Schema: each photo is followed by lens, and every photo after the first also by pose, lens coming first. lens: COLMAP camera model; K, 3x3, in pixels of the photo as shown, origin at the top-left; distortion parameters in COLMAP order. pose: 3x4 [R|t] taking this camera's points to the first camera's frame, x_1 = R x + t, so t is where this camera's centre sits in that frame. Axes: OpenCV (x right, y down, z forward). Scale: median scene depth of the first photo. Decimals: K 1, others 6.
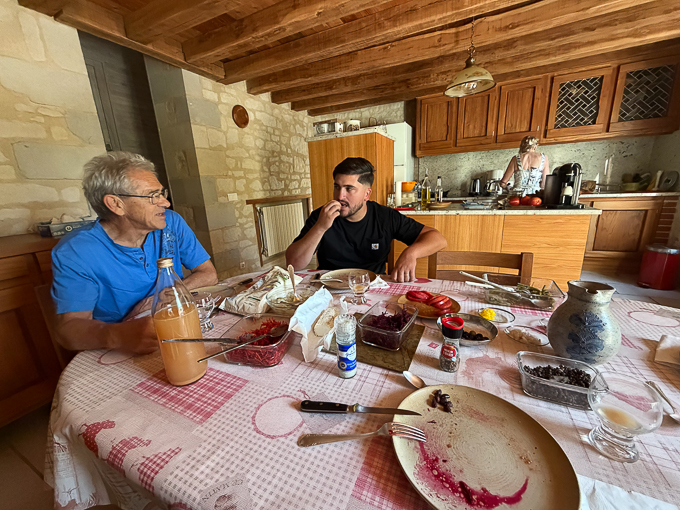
lens RADIAL K [[269.0, 0, 340.0], [0, 269.0, 255.0], [0, 0, 1]] dist [0.002404, -0.000164]
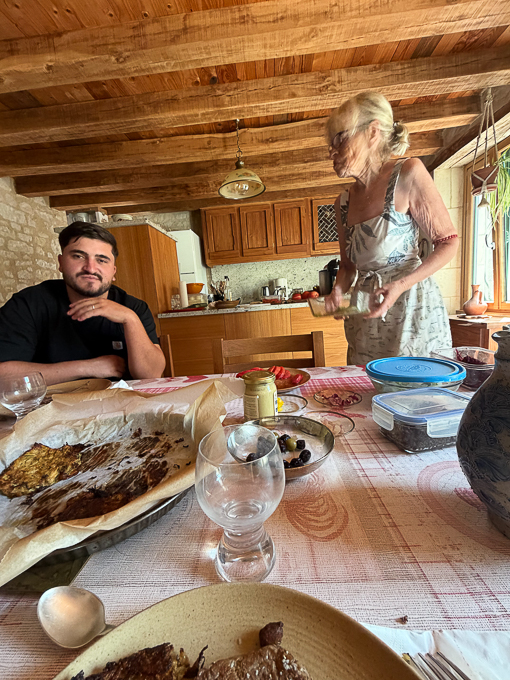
lens RADIAL K [[269.0, 0, 255.0], [0, 269.0, 340.0], [0, 0, 1]] dist [0.002404, -0.000164]
pose [[0.922504, -0.079079, 0.377801, 0.065637], [0.127422, 0.986308, -0.104688, 0.031719], [-0.364350, 0.144715, 0.919949, 0.091355]]
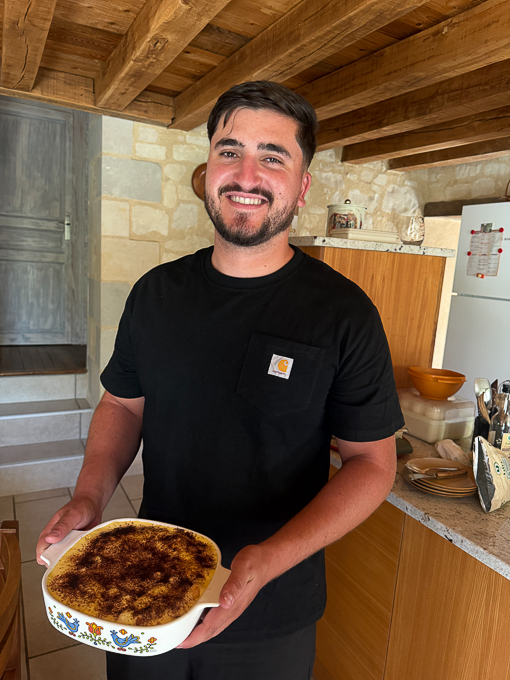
lens RADIAL K [[491.1, 0, 255.0], [0, 491.1, 340.0], [0, 0, 1]] dist [-0.003312, -0.003756]
pose [[0.796948, 0.199042, -0.570312, 0.340825], [-0.254435, 0.966921, -0.018084, -0.199401], [0.547847, 0.159520, 0.821229, 0.265762]]
